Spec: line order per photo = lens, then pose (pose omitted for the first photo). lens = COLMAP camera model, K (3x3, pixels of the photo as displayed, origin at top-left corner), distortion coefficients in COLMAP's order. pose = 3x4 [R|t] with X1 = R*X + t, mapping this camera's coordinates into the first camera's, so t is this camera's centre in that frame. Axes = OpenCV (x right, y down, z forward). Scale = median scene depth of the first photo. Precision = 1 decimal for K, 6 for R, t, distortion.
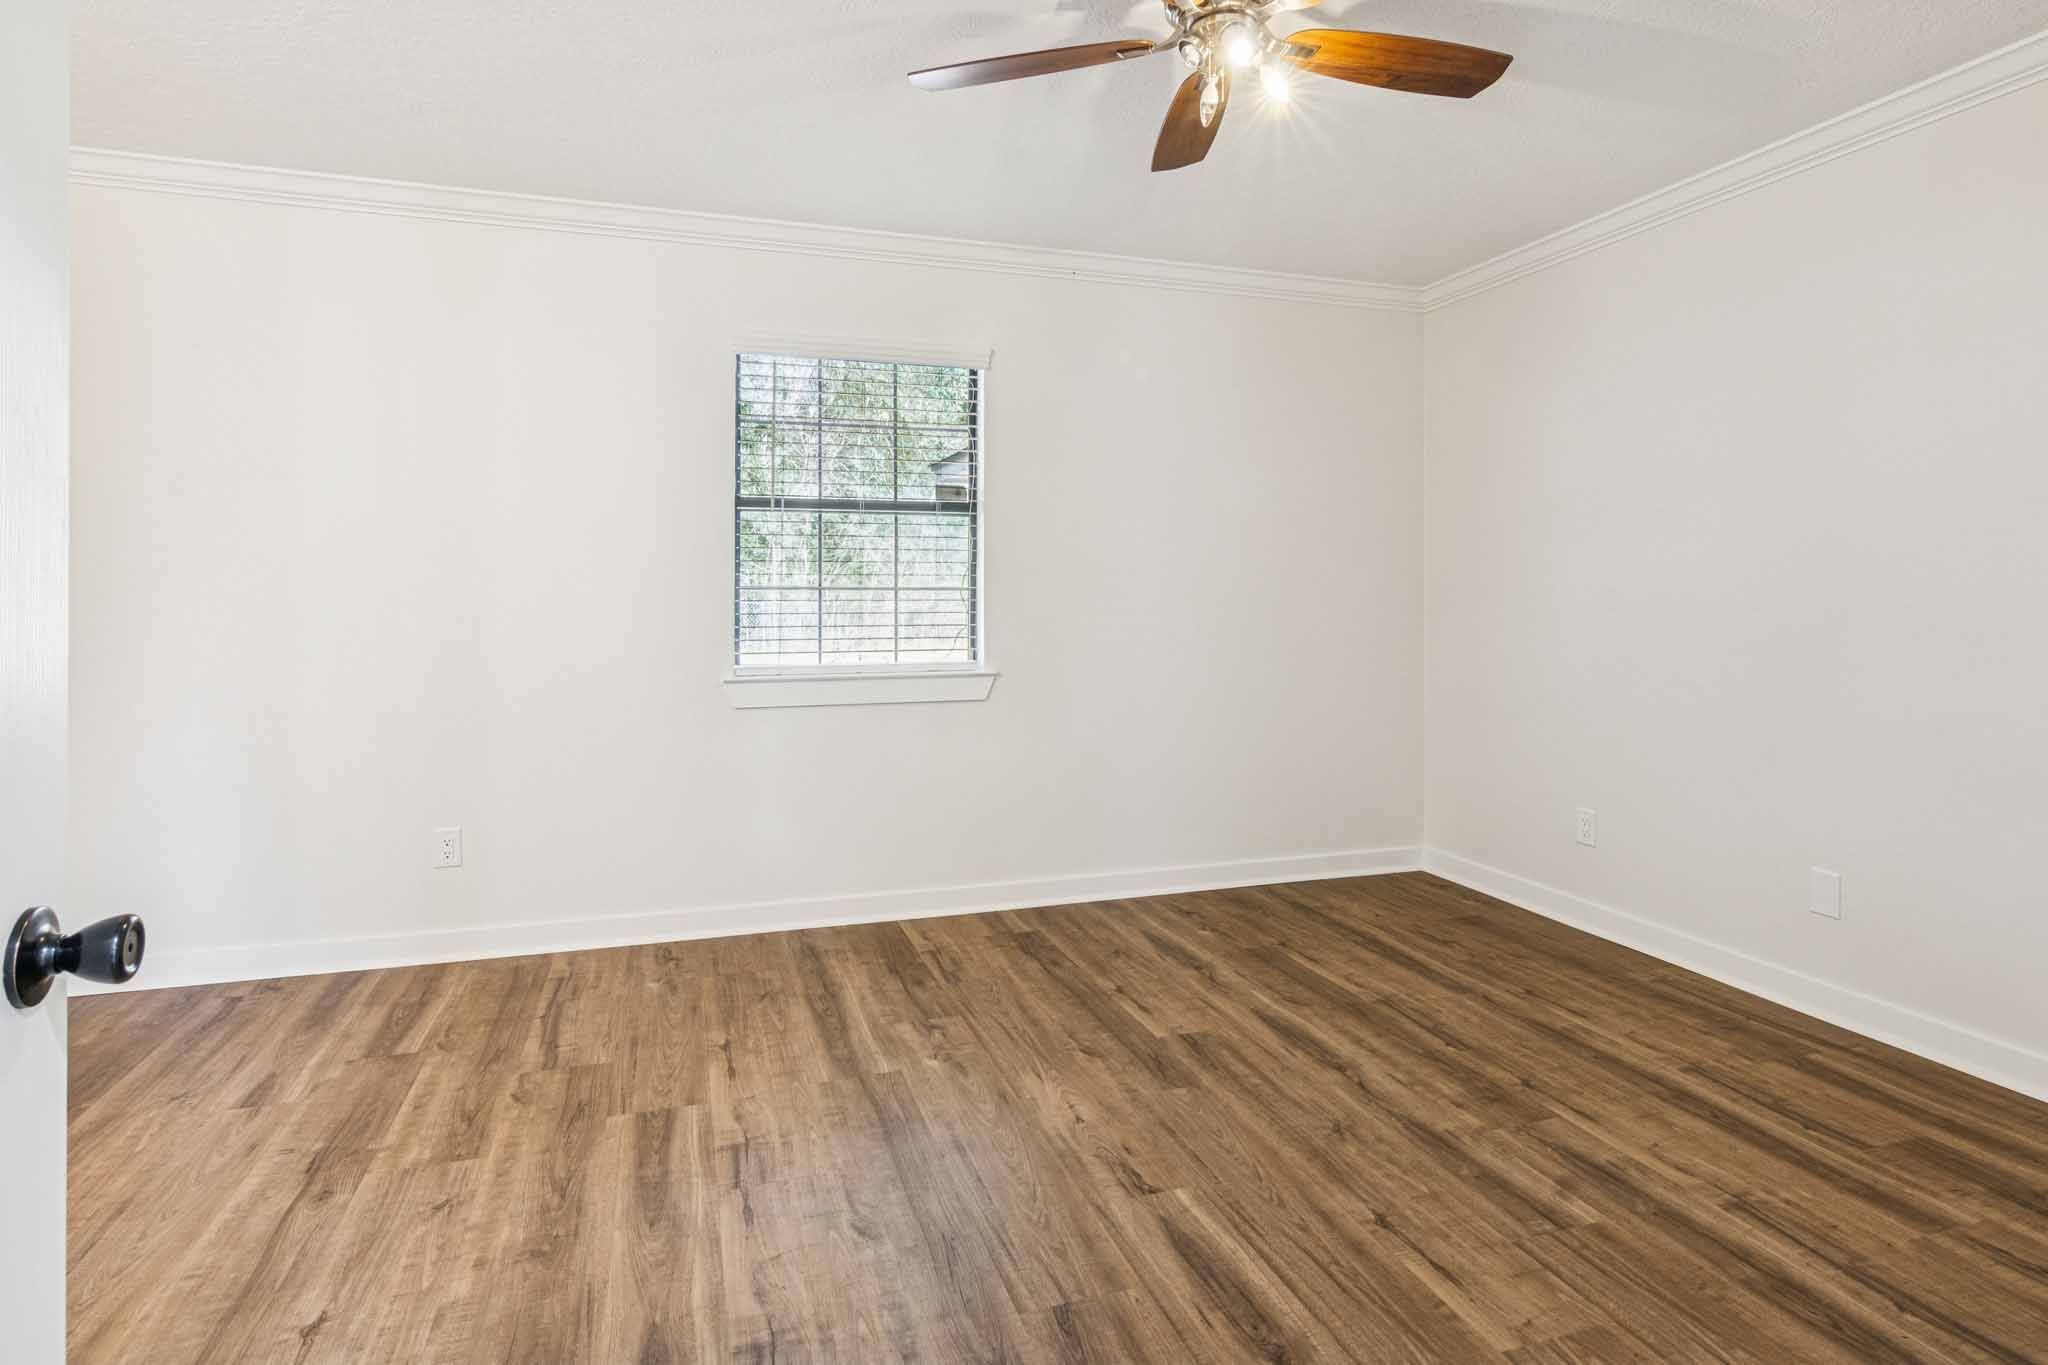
lens RADIAL K [[1053.3, 0, 1005.7], [0, 1053.3, 665.7], [0, 0, 1]] dist [-0.003968, 0.000806]
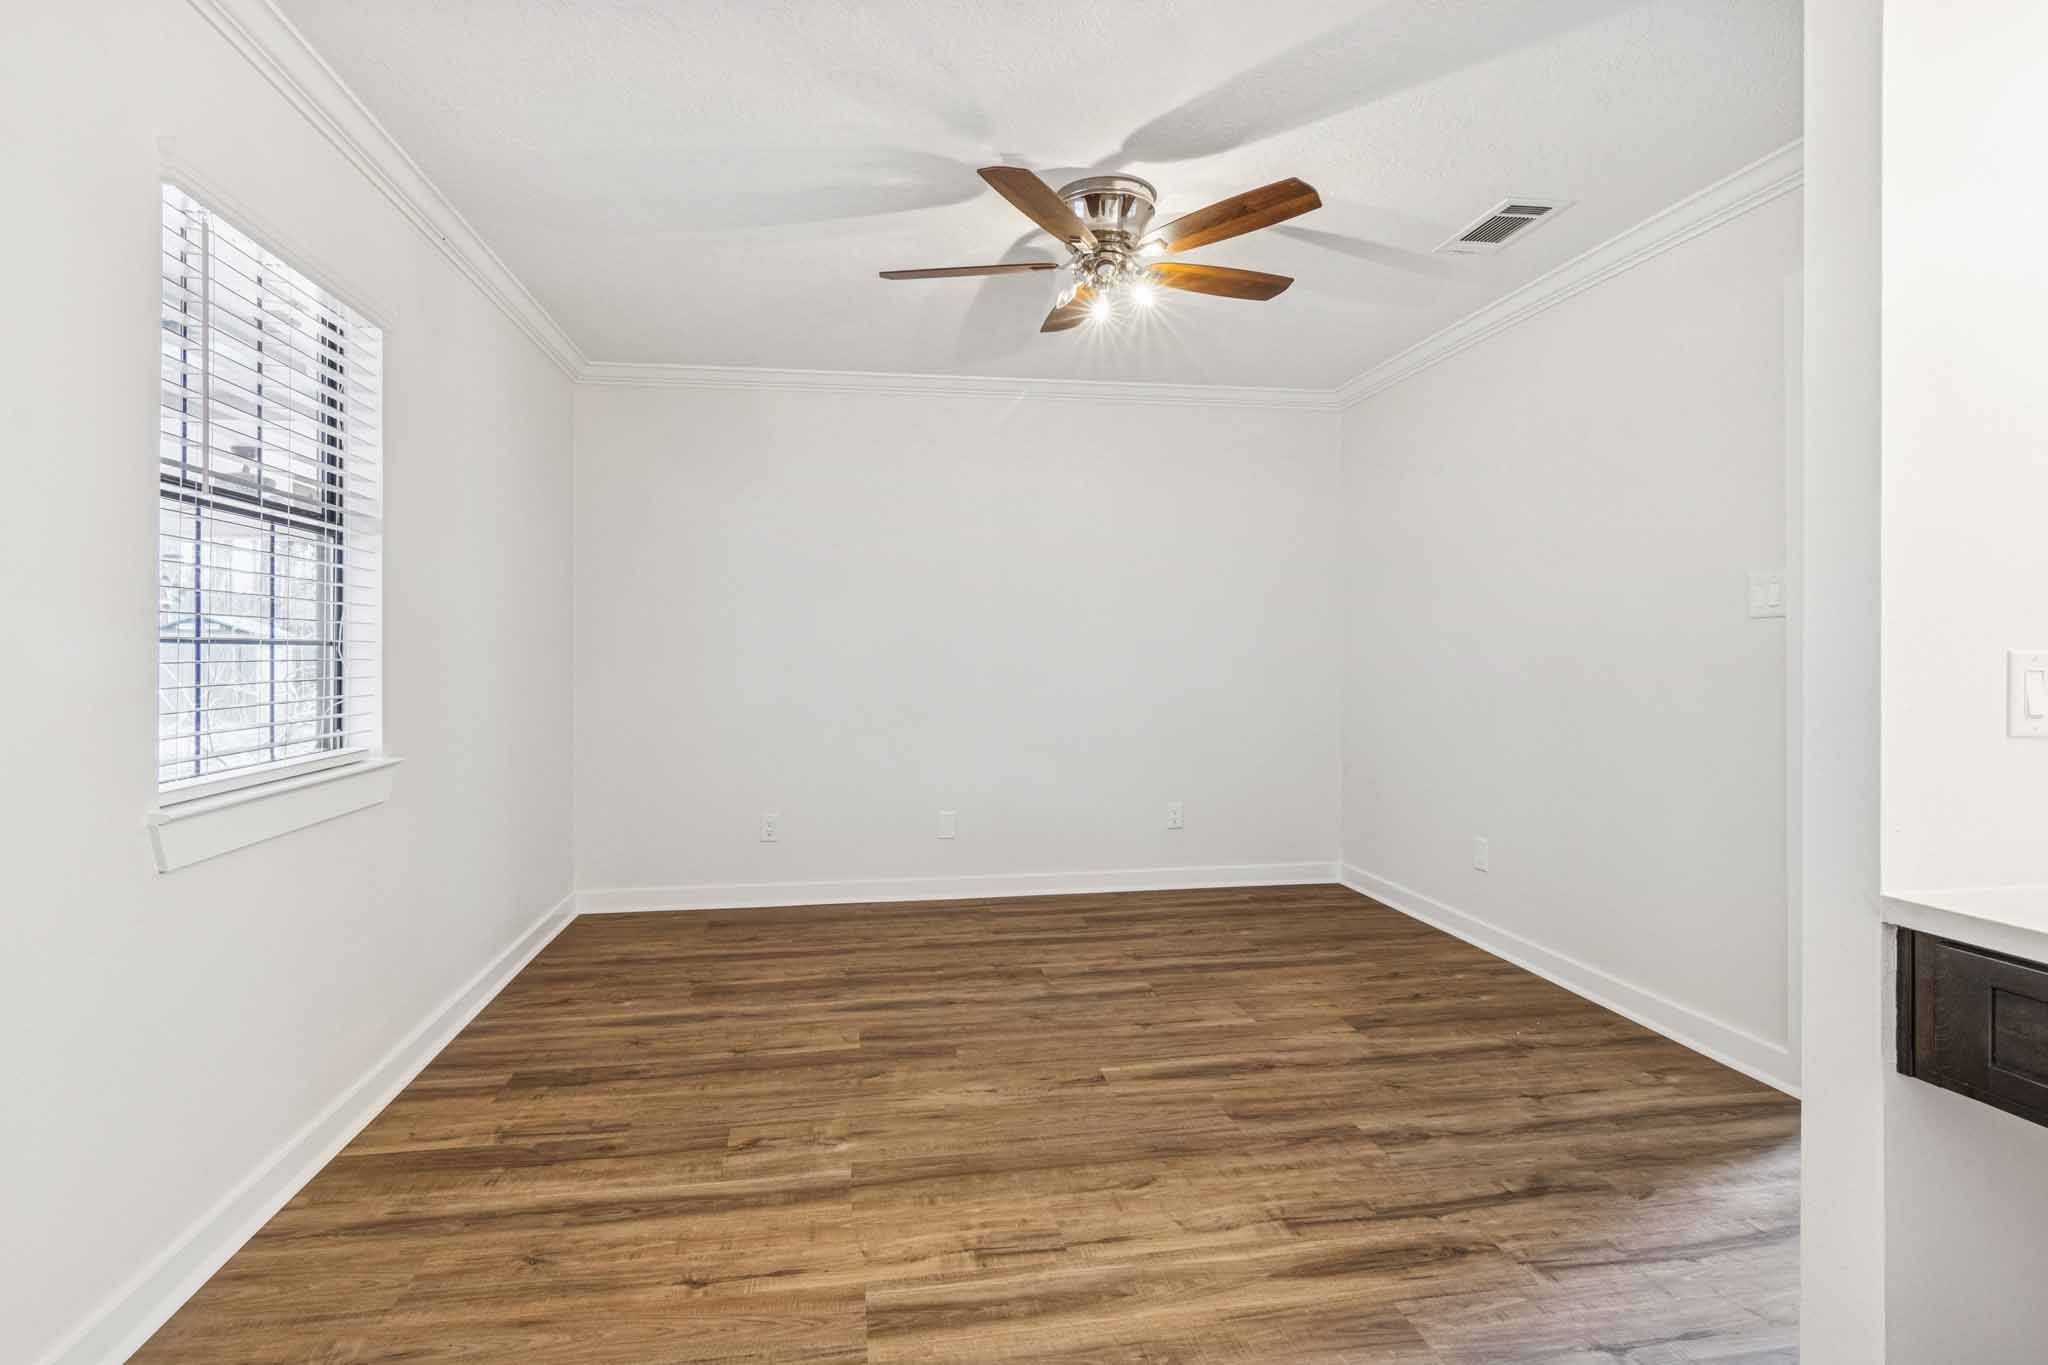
lens RADIAL K [[1053.3, 0, 1010.0], [0, 1053.3, 676.3], [0, 0, 1]] dist [-0.003968, 0.000806]
pose [[0.142571, -0.023703, 0.989501, -1.009526], [0.070153, 0.997441, 0.013786, -0.045814], [-0.987295, 0.067451, 0.143869, 0.719852]]
